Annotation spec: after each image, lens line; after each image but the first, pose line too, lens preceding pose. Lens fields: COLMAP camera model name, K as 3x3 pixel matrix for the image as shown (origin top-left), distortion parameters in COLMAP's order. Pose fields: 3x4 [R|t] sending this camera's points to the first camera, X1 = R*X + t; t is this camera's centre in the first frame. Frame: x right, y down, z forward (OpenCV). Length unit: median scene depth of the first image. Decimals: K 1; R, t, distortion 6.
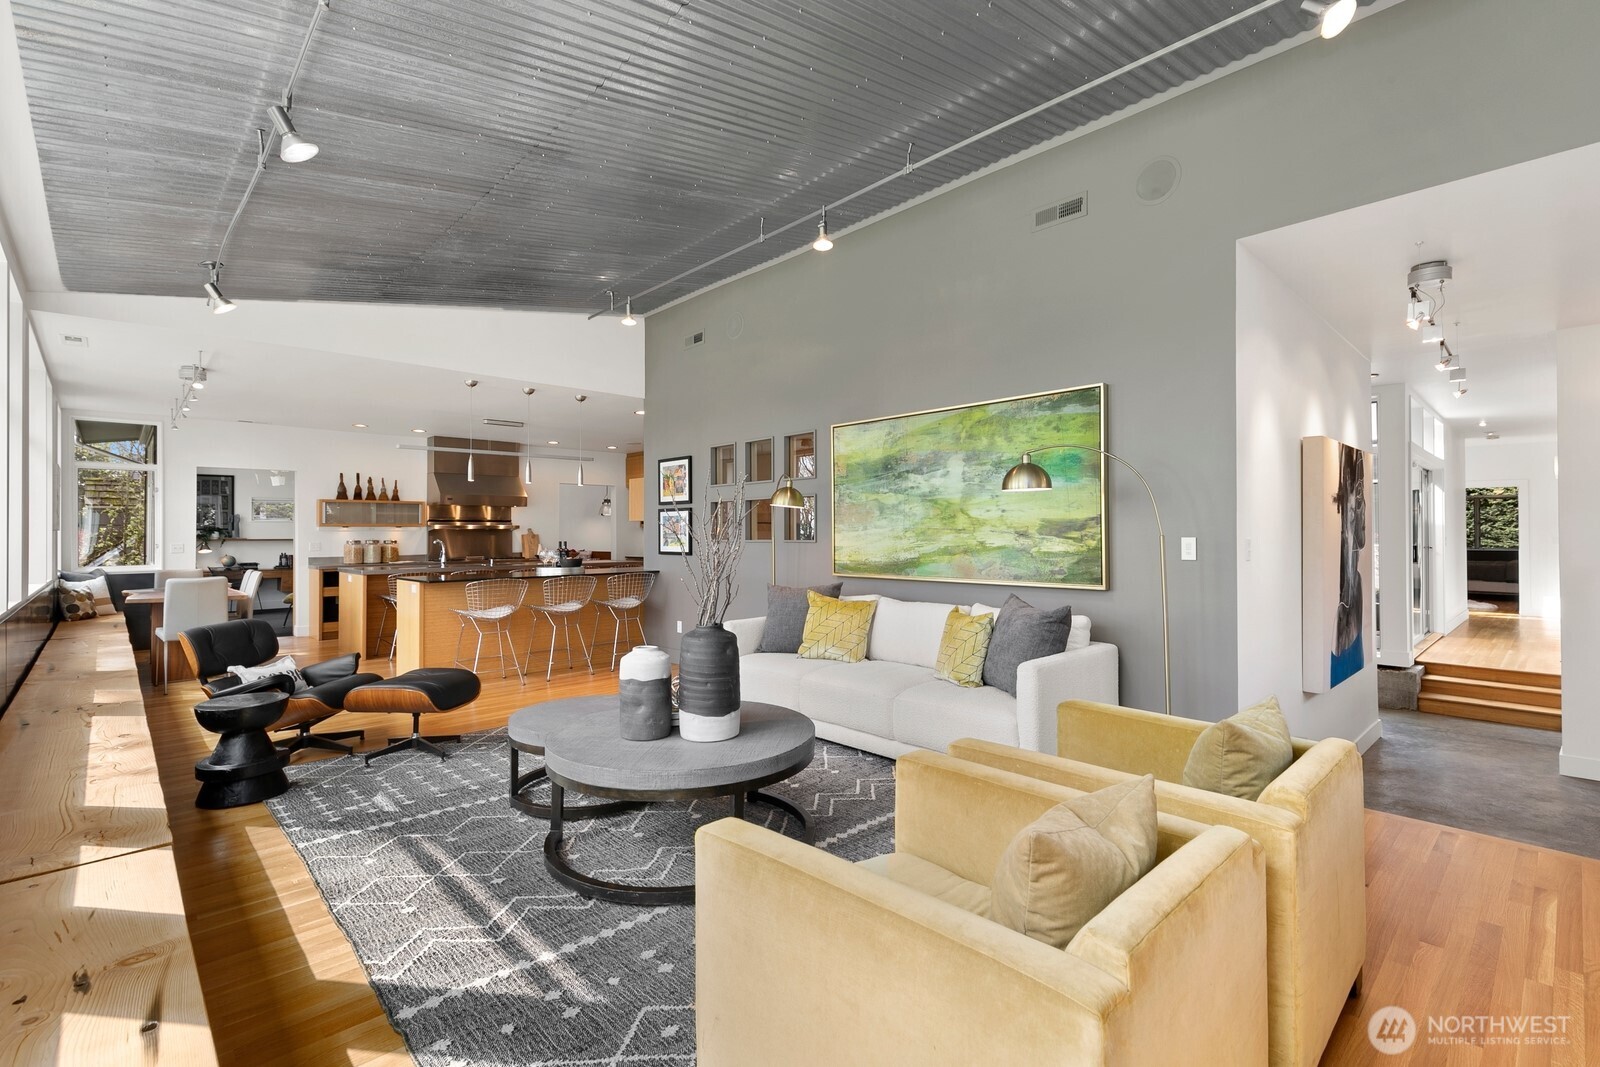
lens RADIAL K [[717.3, 0, 791.2], [0, 717.3, 526.7], [0, 0, 1]] dist [0.008739, -0.001377]
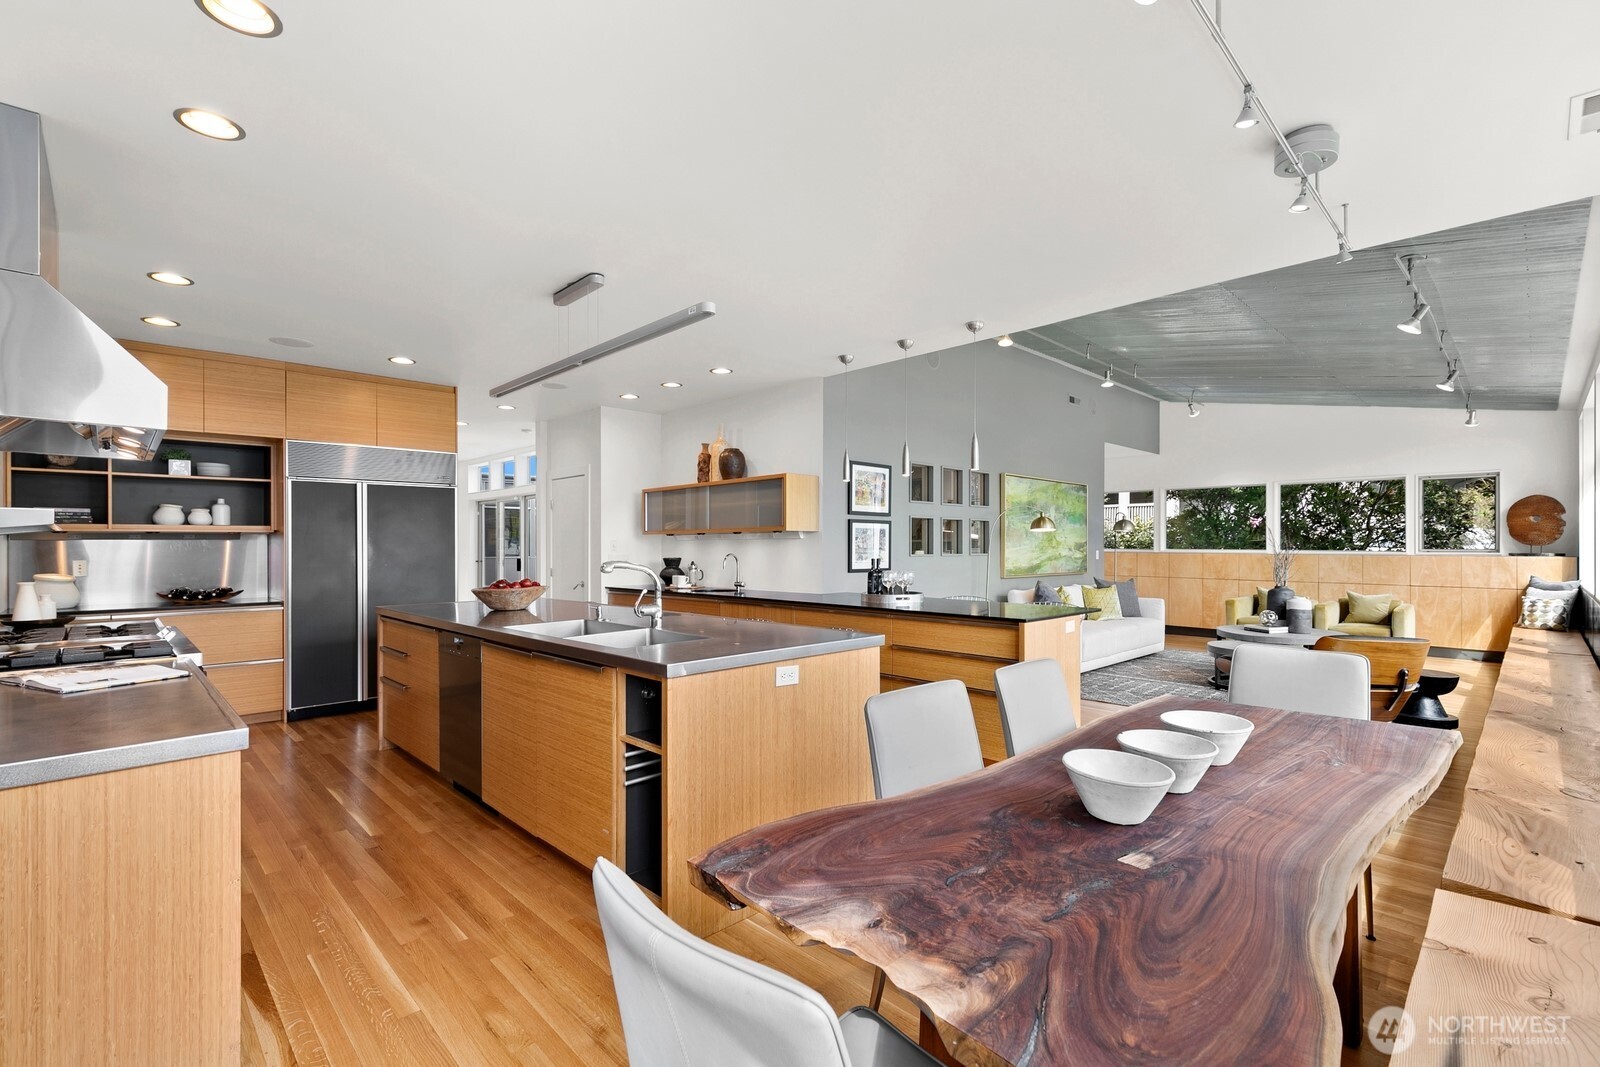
lens RADIAL K [[717.3, 0, 803.4], [0, 717.3, 542.7], [0, 0, 1]] dist [0.008739, -0.001377]
pose [[-0.019673, 0.009393, 0.999762, -1.078307], [-0.010838, 0.999895, -0.009607, 0.012371], [-0.999748, -0.011024, -0.019569, 1.129085]]
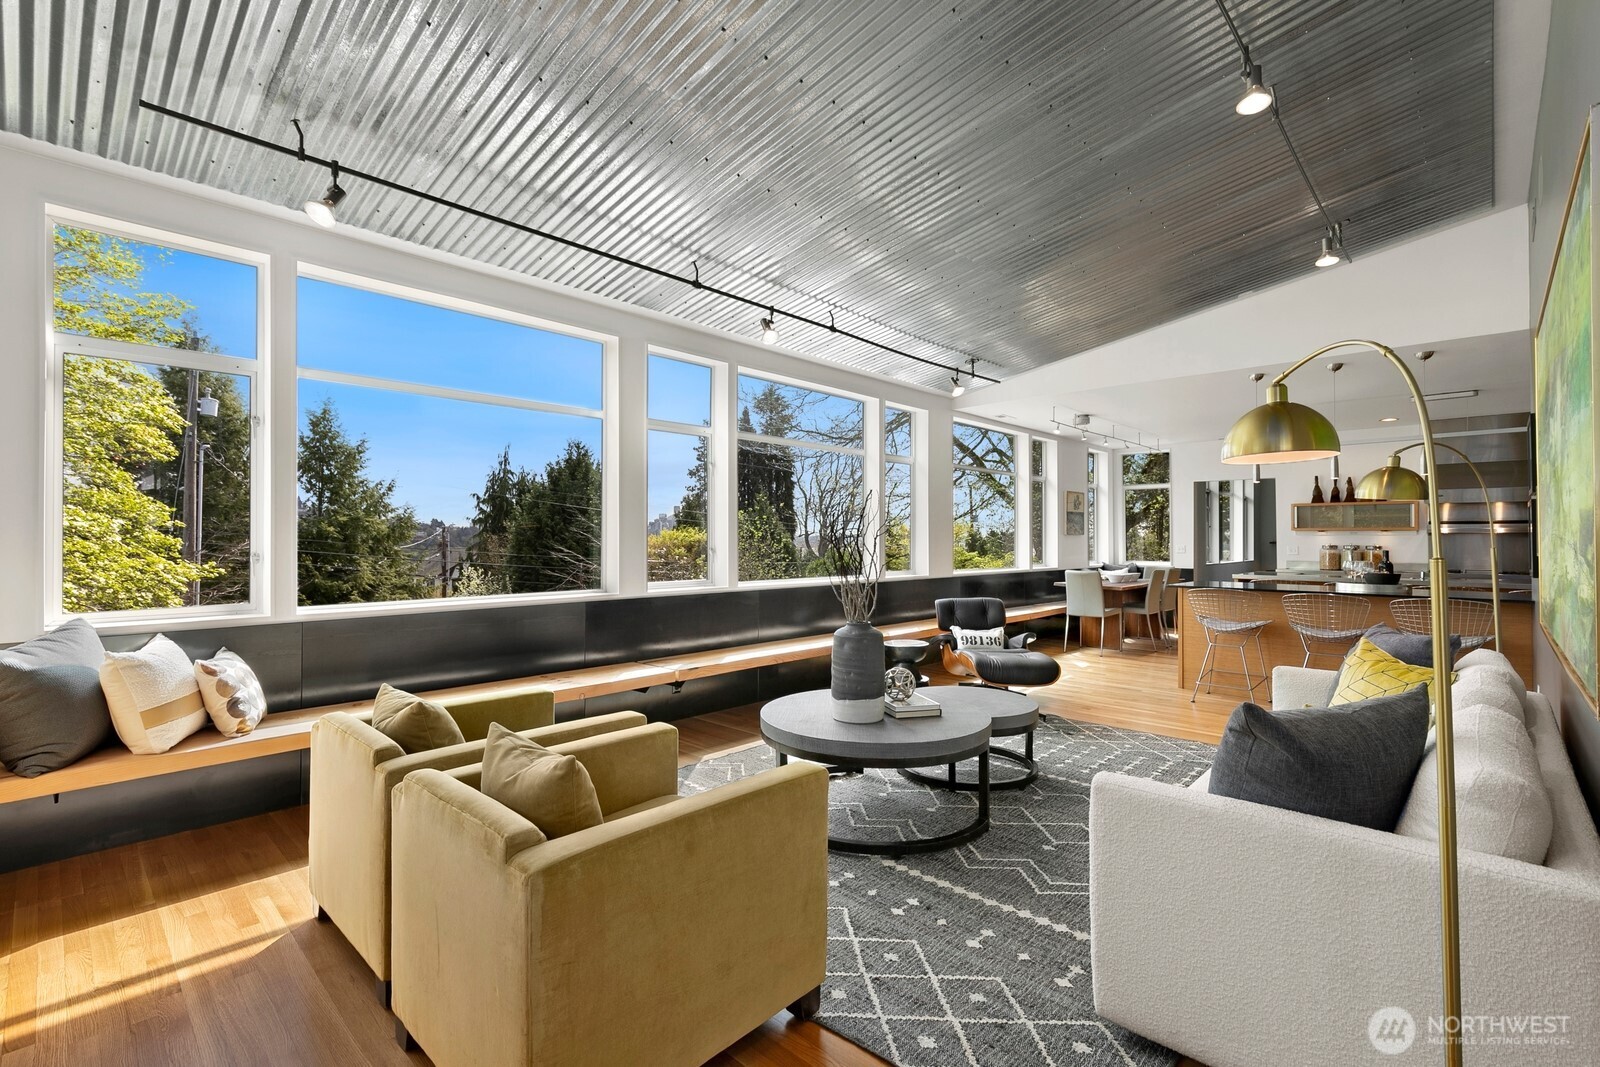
lens RADIAL K [[717.3, 0, 803.9], [0, 717.3, 529.3], [0, 0, 1]] dist [0.008739, -0.001377]
pose [[0.054380, -0.006262, -0.998501, 0.428568], [0.008494, 0.999947, -0.005809, -0.003169], [0.998484, -0.008165, 0.054430, 0.352687]]
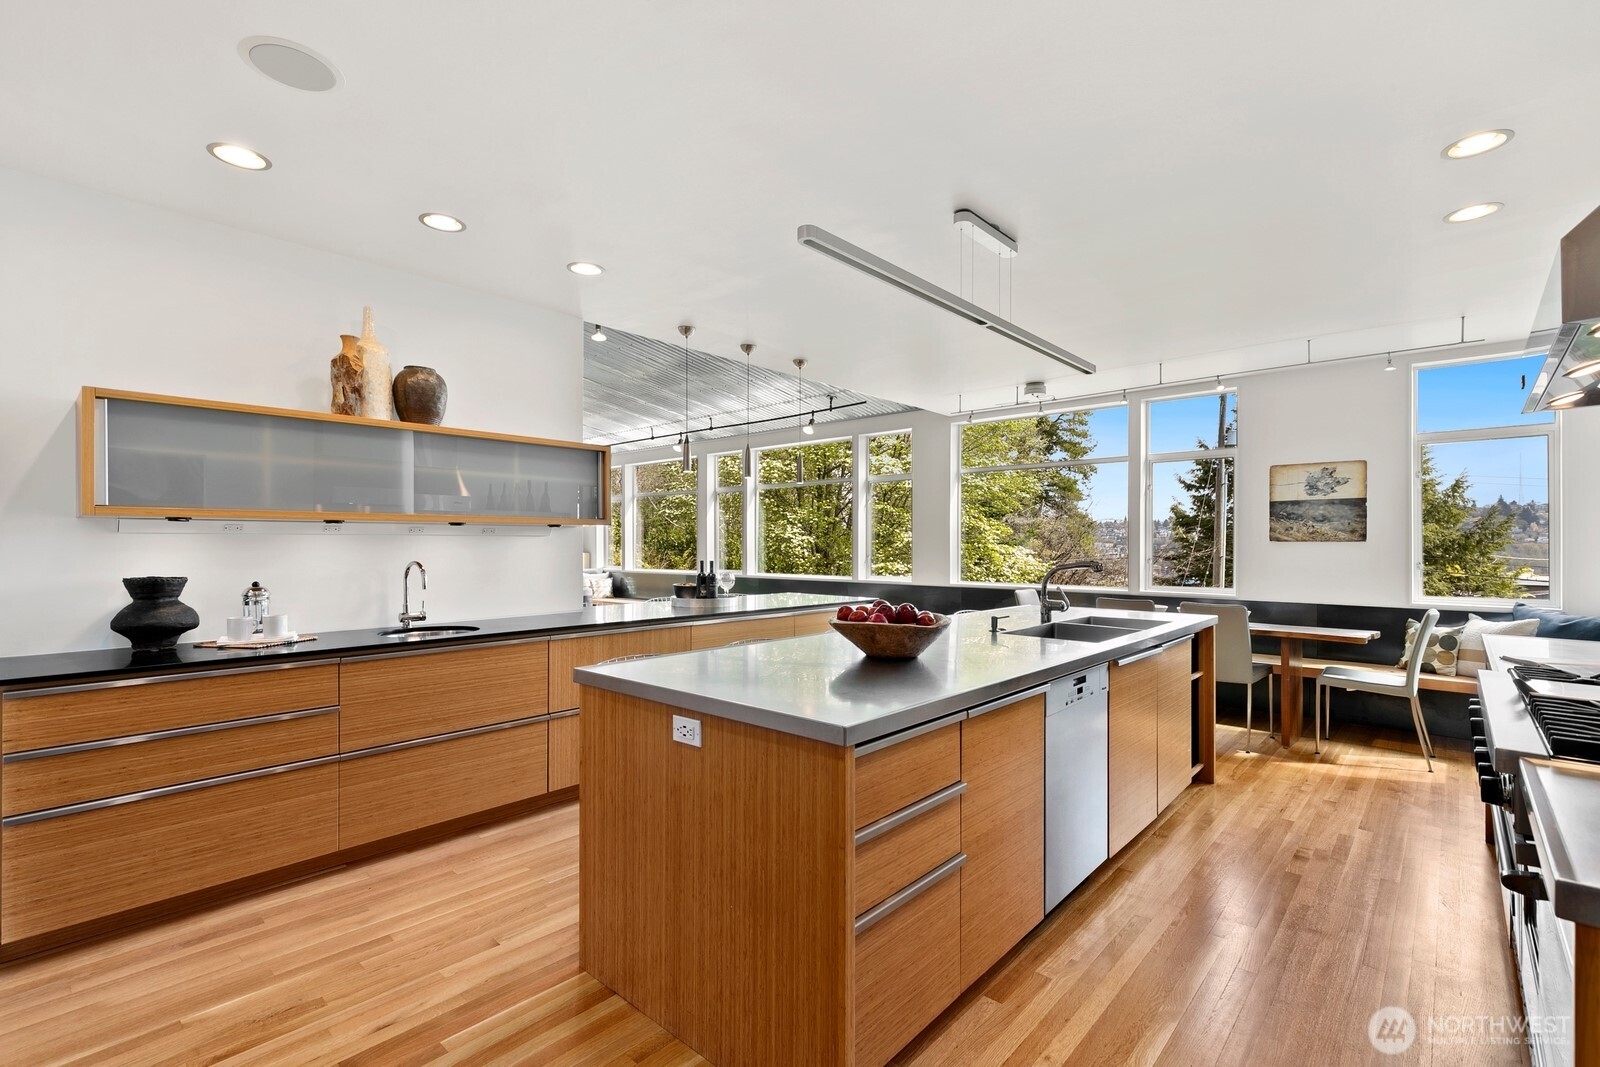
lens RADIAL K [[717.3, 0, 793.3], [0, 717.3, 546.6], [0, 0, 1]] dist [0.008739, -0.001377]
pose [[-0.996903, 0.006025, -0.078412, -0.358426], [0.006754, 0.999936, -0.009032, 0.014744], [0.078352, -0.009533, -0.996880, 1.738206]]
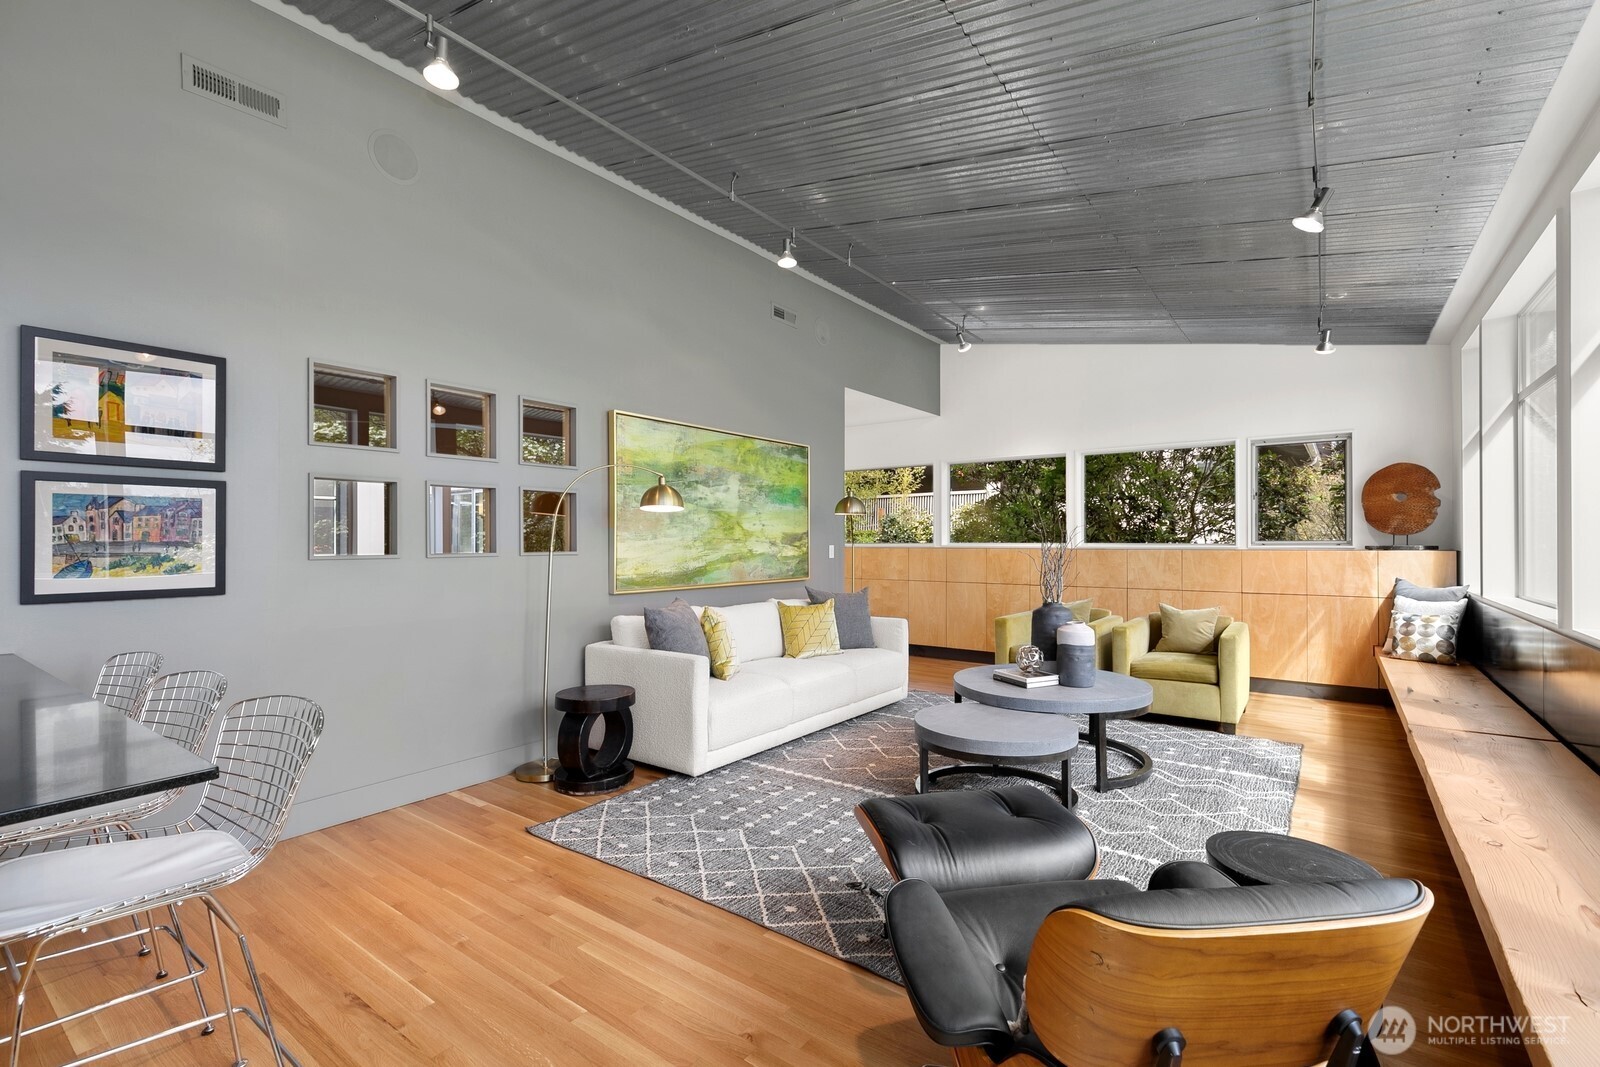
lens RADIAL K [[717.3, 0, 807.9], [0, 717.3, 540.8], [0, 0, 1]] dist [0.008739, -0.001377]
pose [[-0.182253, 0.007124, 0.983226, -0.619254], [-0.005599, 0.999950, -0.008283, 0.009967], [-0.983236, -0.007015, -0.182204, 0.736274]]
